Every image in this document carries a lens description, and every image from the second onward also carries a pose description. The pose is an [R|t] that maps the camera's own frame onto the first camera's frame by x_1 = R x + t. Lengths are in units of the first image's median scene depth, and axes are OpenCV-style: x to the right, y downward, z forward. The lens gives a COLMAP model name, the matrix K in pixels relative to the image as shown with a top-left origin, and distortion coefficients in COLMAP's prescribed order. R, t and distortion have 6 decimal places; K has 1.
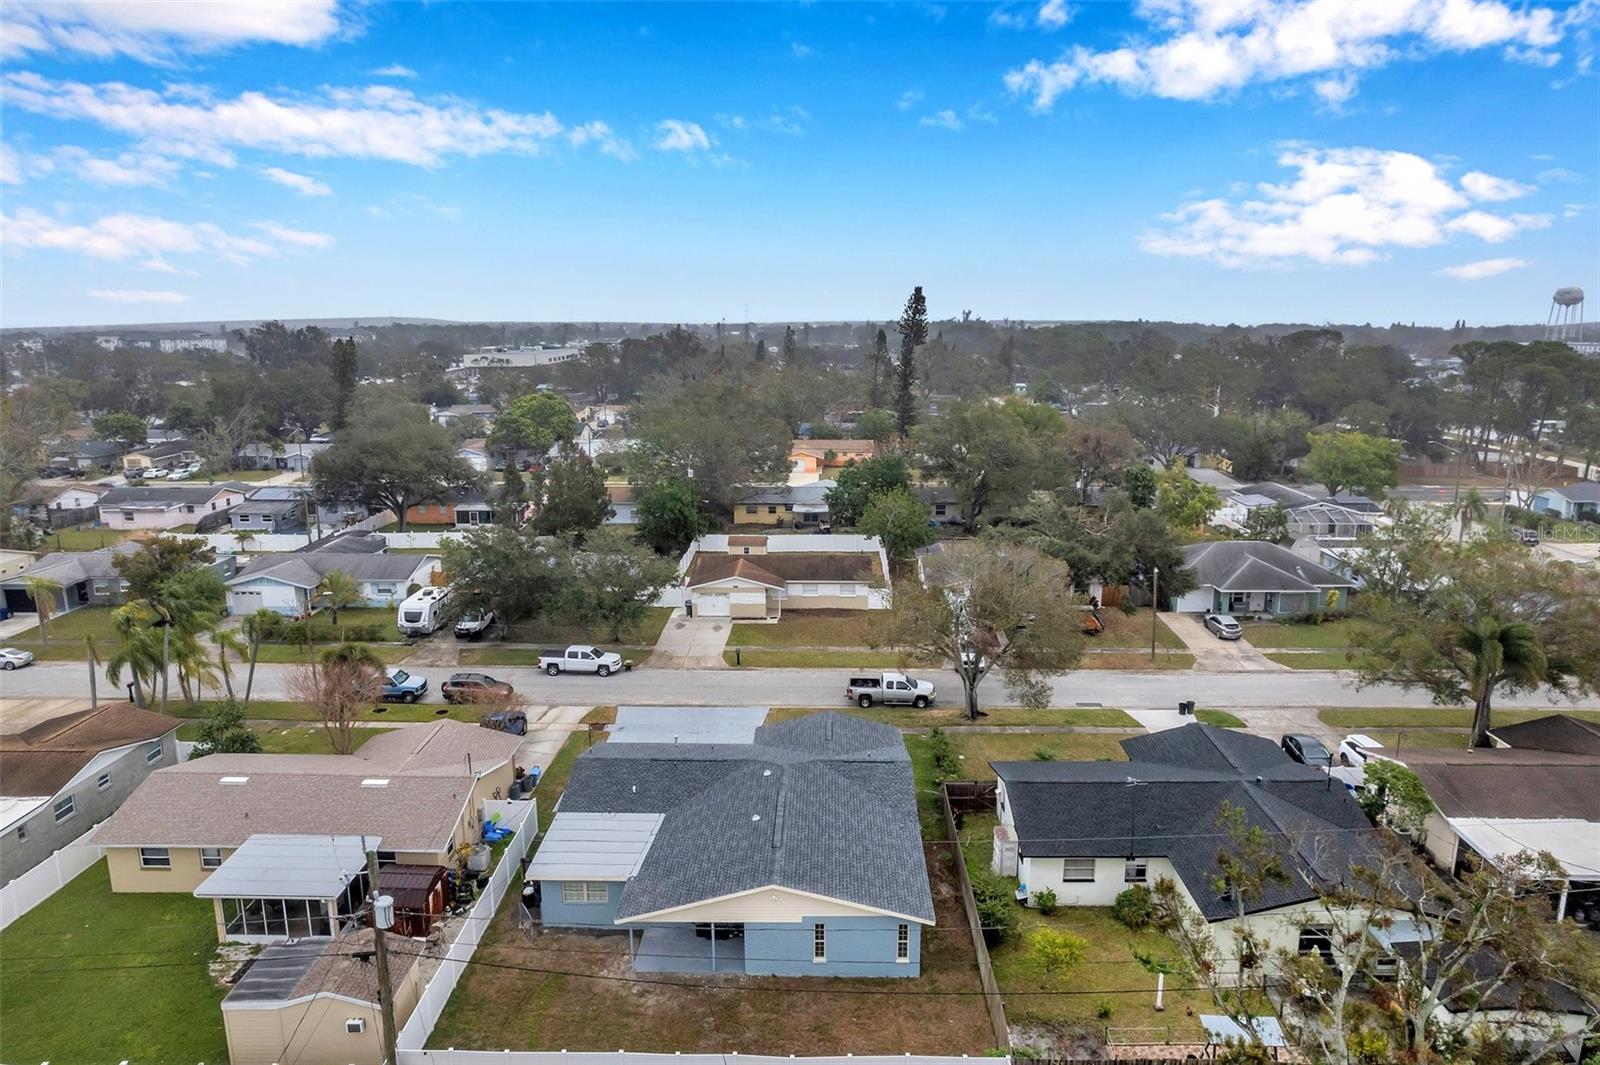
lens RADIAL K [[1044.6, 0, 806.3], [0, 1044.6, 536.4], [0, 0, 1]] dist [-0.079640, 0.075016]
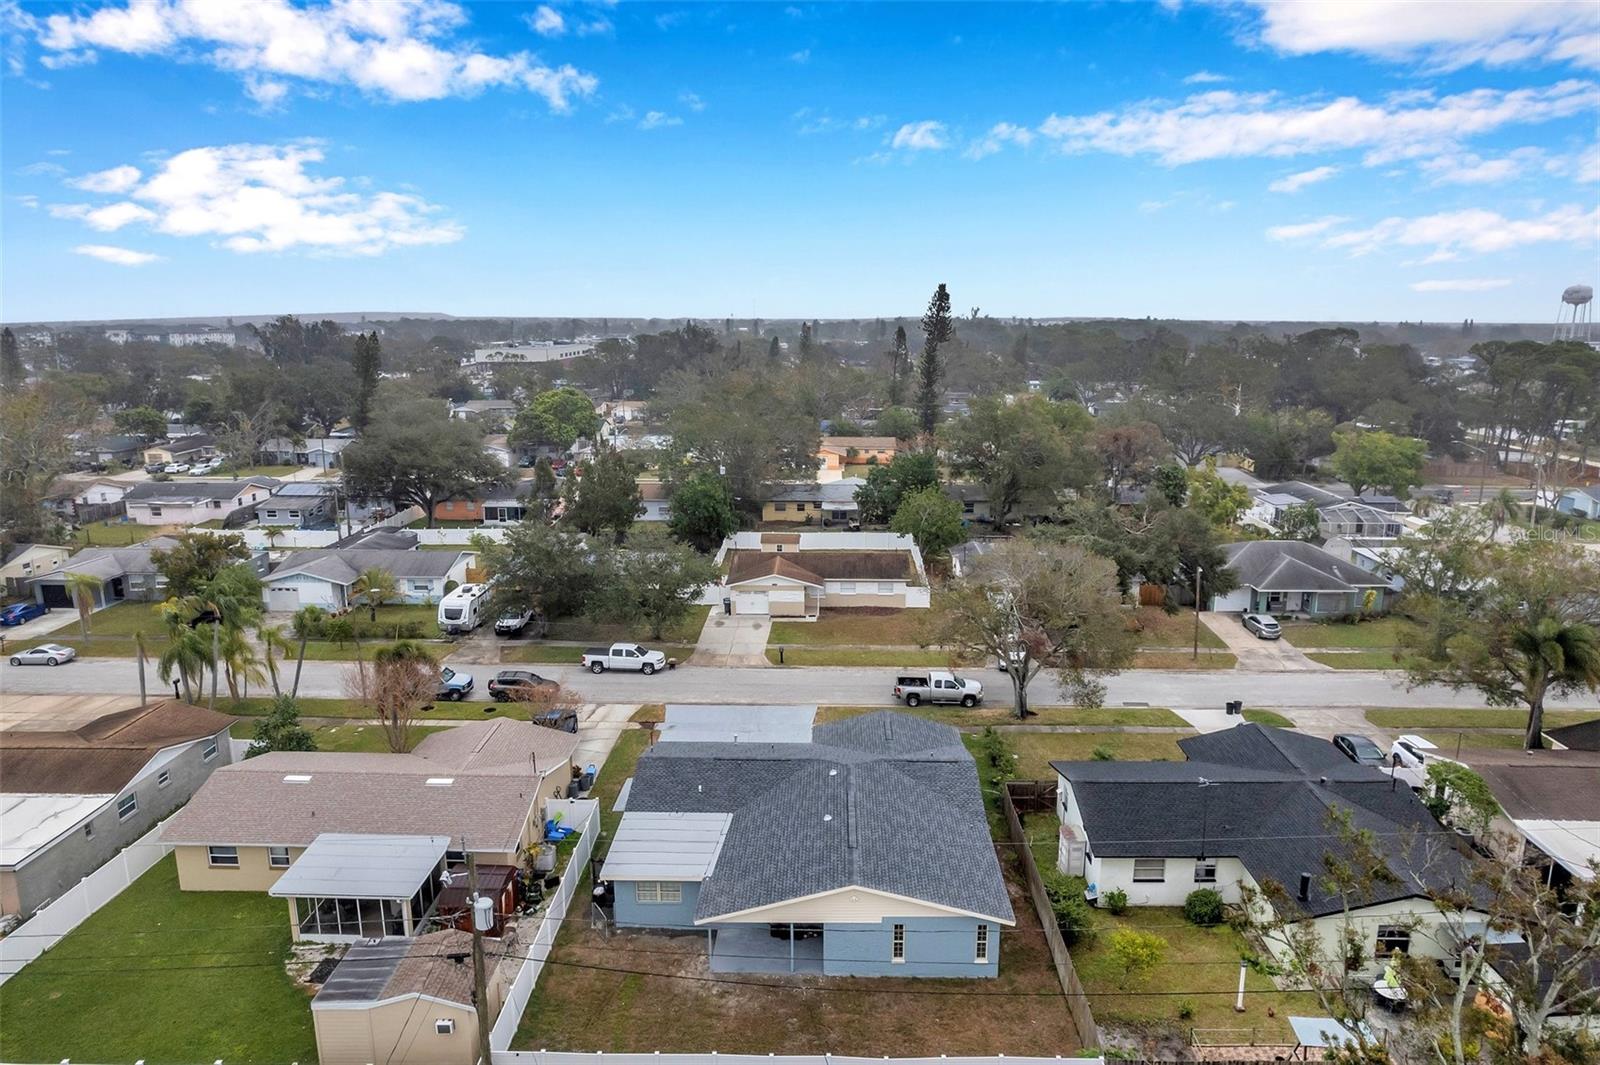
lens RADIAL K [[1045.3, 0, 813.6], [0, 1045.3, 531.8], [0, 0, 1]] dist [-0.080996, 0.076922]
pose [[0.999991, 0.003491, 0.002217, -0.041453], [-0.003489, 0.999994, -0.000828, -0.002285], [-0.002220, 0.000820, 0.999997, -0.000254]]
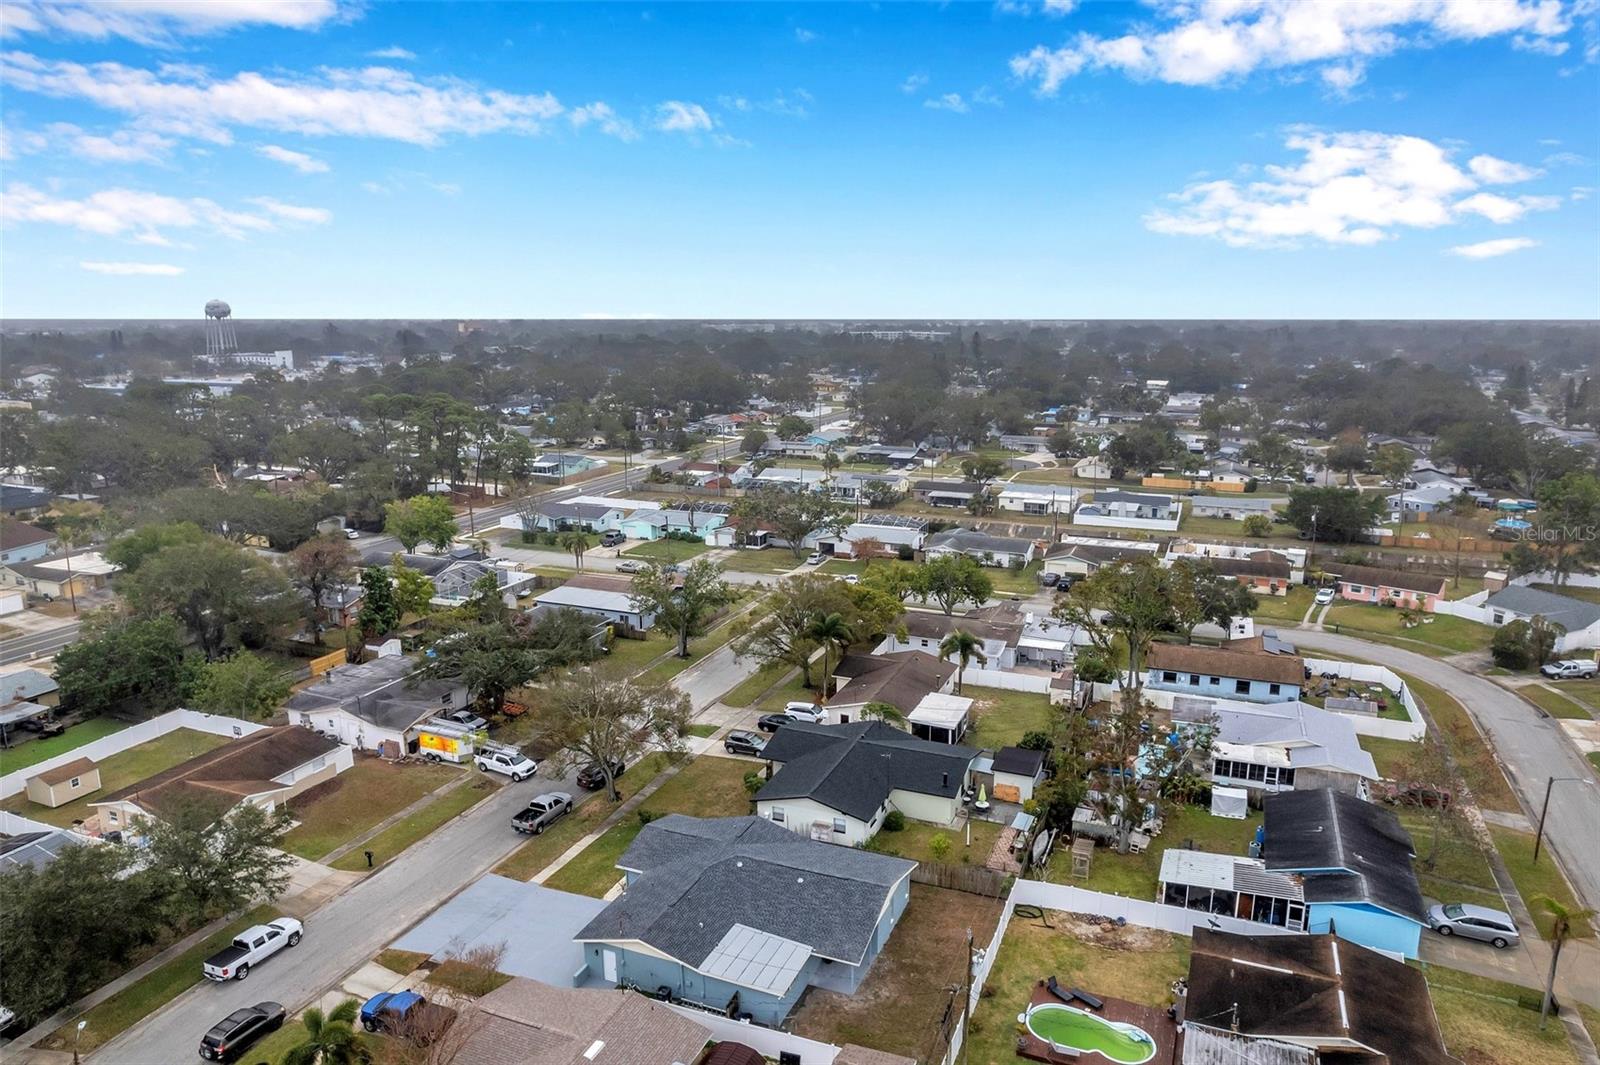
lens RADIAL K [[1048.8, 0, 801.4], [0, 1048.8, 539.1], [0, 0, 1]] dist [-0.082460, 0.074775]
pose [[0.369018, -0.203529, 0.906864, -0.825025], [0.200987, 0.970116, 0.135940, -0.256323], [-0.907431, 0.132103, 0.398896, 0.219148]]
